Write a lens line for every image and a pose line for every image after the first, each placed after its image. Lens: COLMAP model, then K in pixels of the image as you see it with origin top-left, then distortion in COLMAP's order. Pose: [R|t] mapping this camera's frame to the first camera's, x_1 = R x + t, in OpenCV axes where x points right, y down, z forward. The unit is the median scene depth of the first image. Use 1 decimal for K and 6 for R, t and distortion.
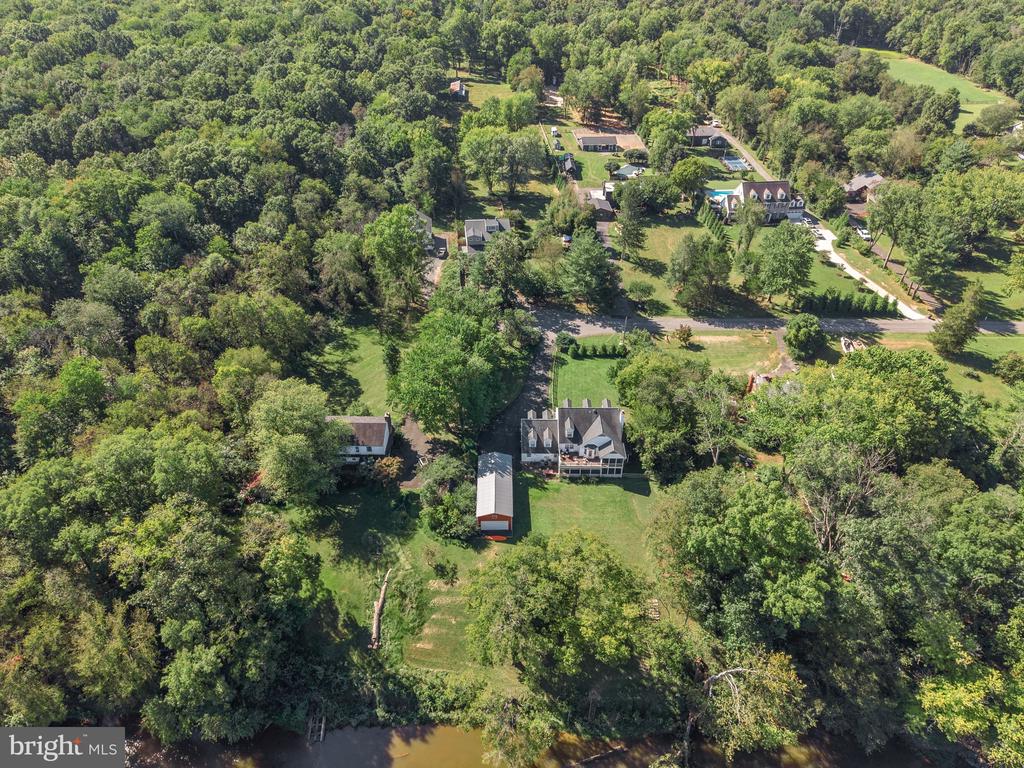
lens RADIAL K [[684.2, 0, 513.0], [0, 684.2, 385.5], [0, 0, 1]] dist [0.018511, -0.017712]
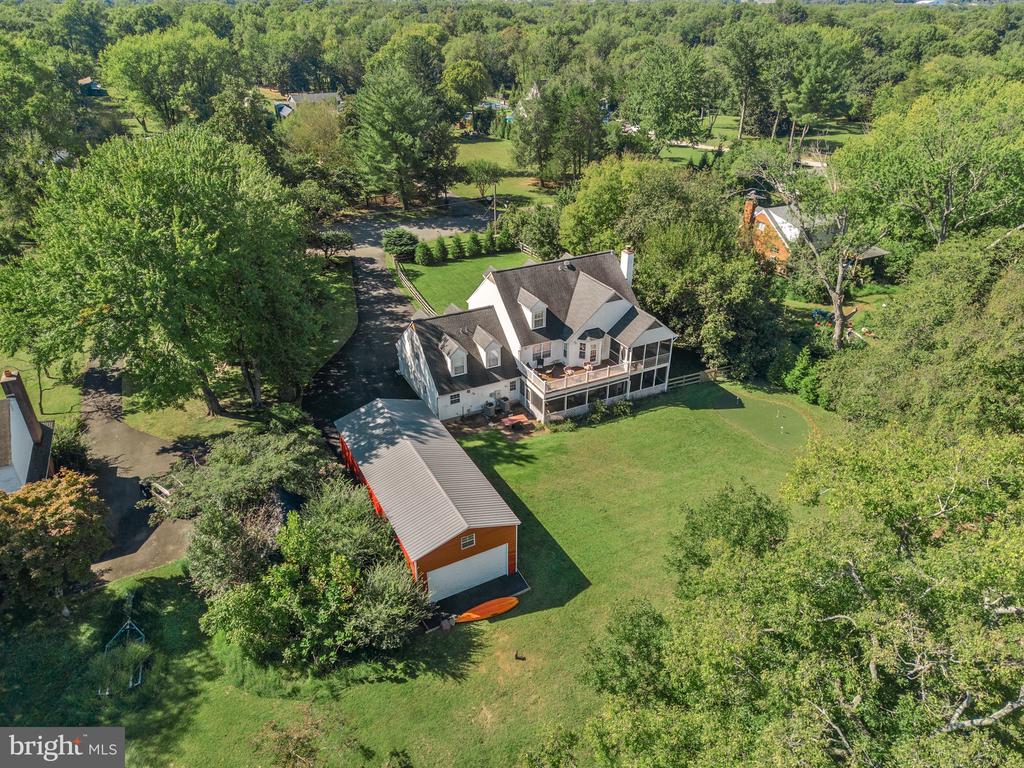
lens RADIAL K [[684.2, 0, 513.0], [0, 684.2, 385.5], [0, 0, 1]] dist [0.018511, -0.017712]
pose [[0.891042, -0.222028, 0.395913, -0.082119], [0.277651, 0.956605, -0.088417, 0.112497], [-0.359101, 0.188709, 0.914022, 0.499101]]
